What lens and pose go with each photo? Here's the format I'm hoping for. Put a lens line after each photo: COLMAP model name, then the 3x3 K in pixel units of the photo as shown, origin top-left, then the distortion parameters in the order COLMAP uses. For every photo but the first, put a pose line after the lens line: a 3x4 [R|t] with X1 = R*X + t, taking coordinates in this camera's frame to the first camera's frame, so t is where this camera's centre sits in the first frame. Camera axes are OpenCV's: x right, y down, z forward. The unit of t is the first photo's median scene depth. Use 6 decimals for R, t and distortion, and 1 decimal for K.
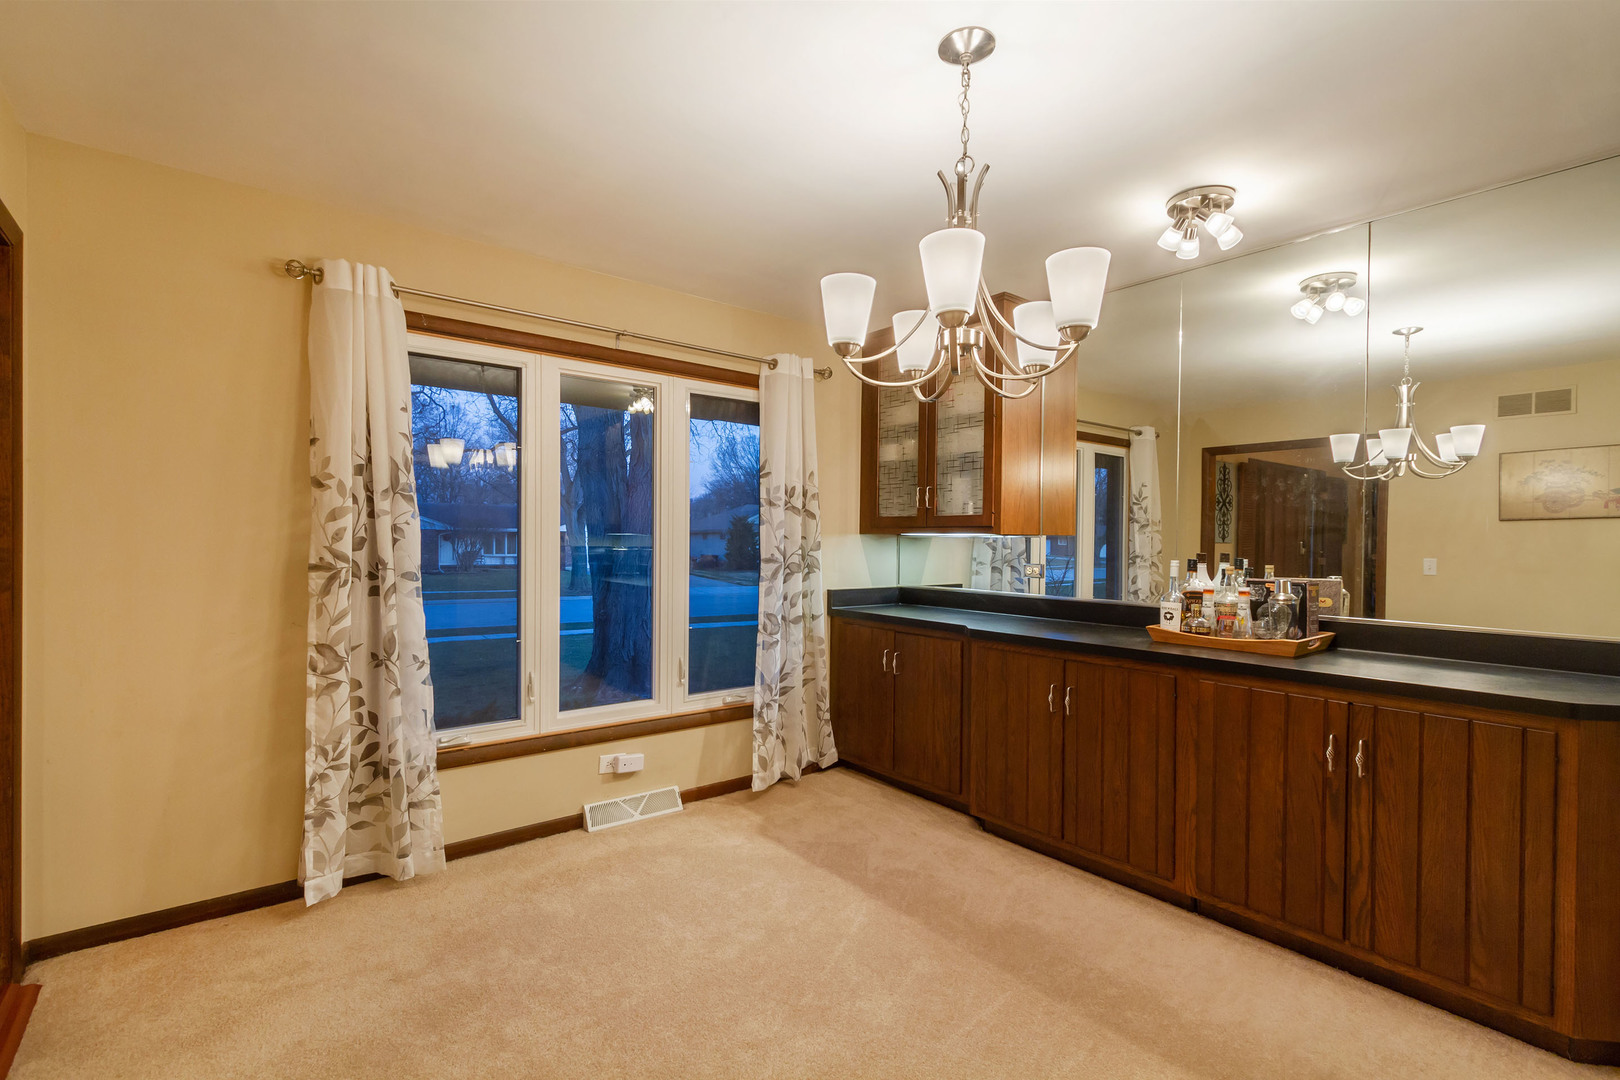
lens RADIAL K [[739.8, 0, 805.7], [0, 739.8, 548.5], [0, 0, 1]] dist [0.006184, -0.001109]
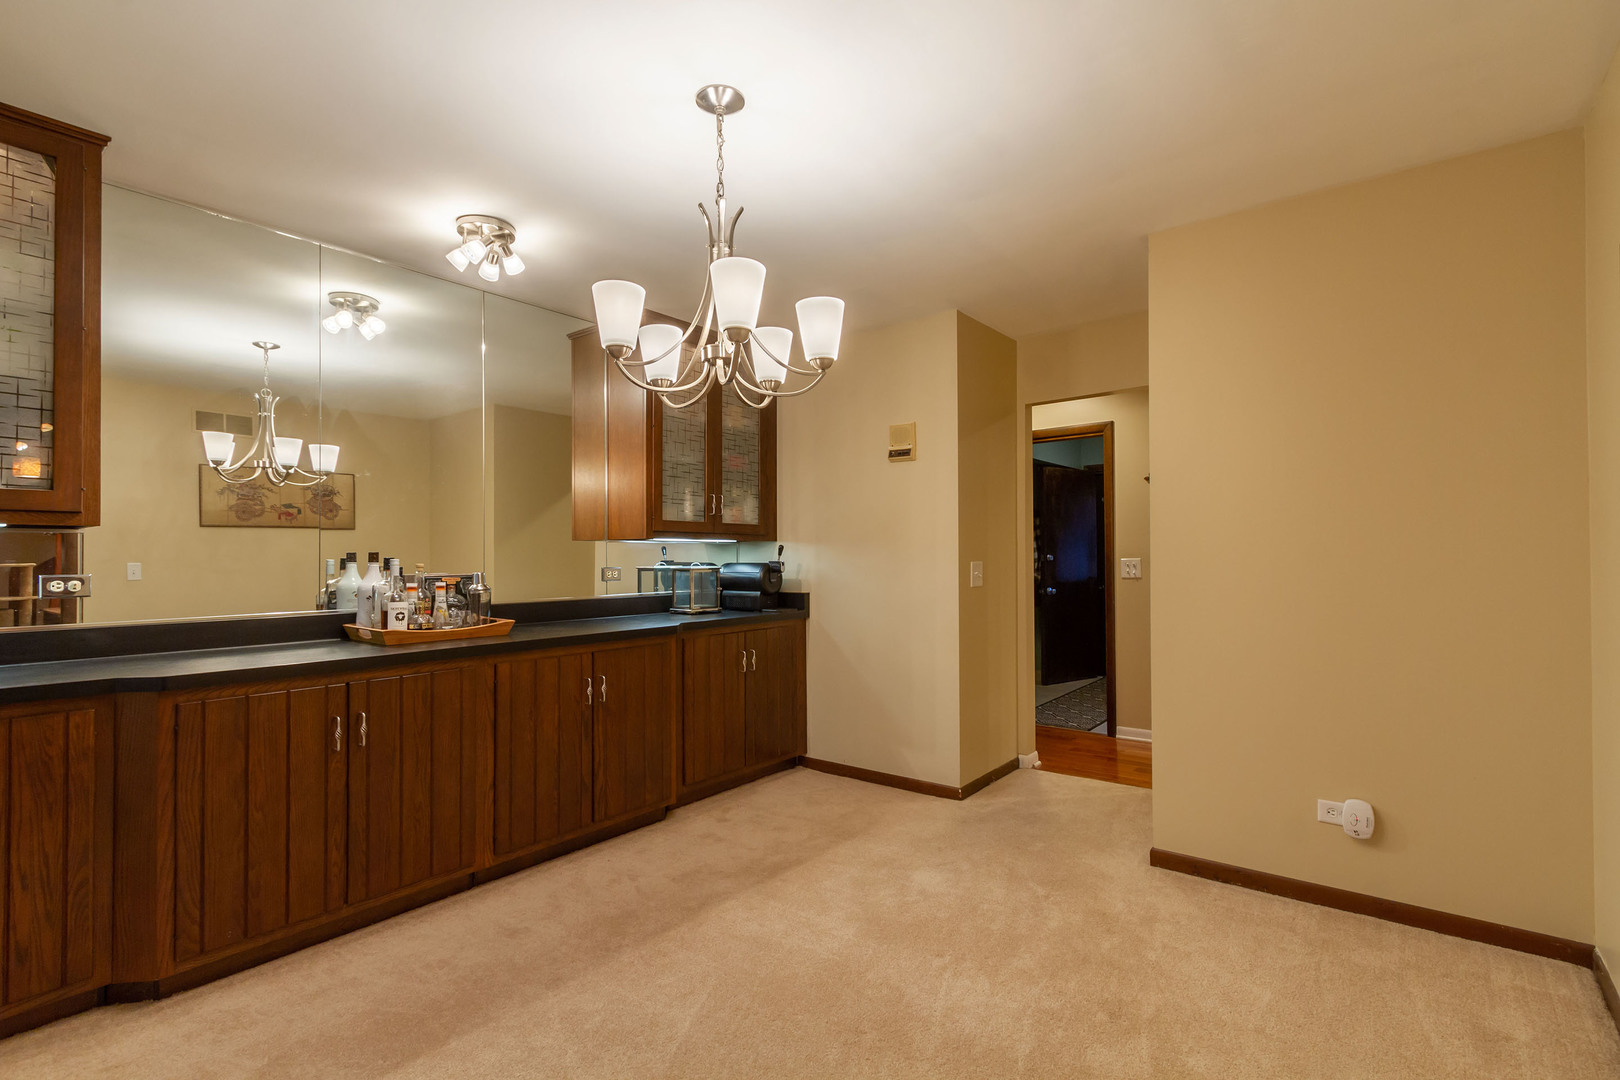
lens RADIAL K [[739.8, 0, 805.7], [0, 739.8, 548.5], [0, 0, 1]] dist [0.006184, -0.001109]
pose [[-0.223228, 0.002859, 0.974762, -0.583123], [0.010282, 0.999947, -0.000578, 0.009181], [-0.974712, 0.009894, -0.223246, 0.717953]]
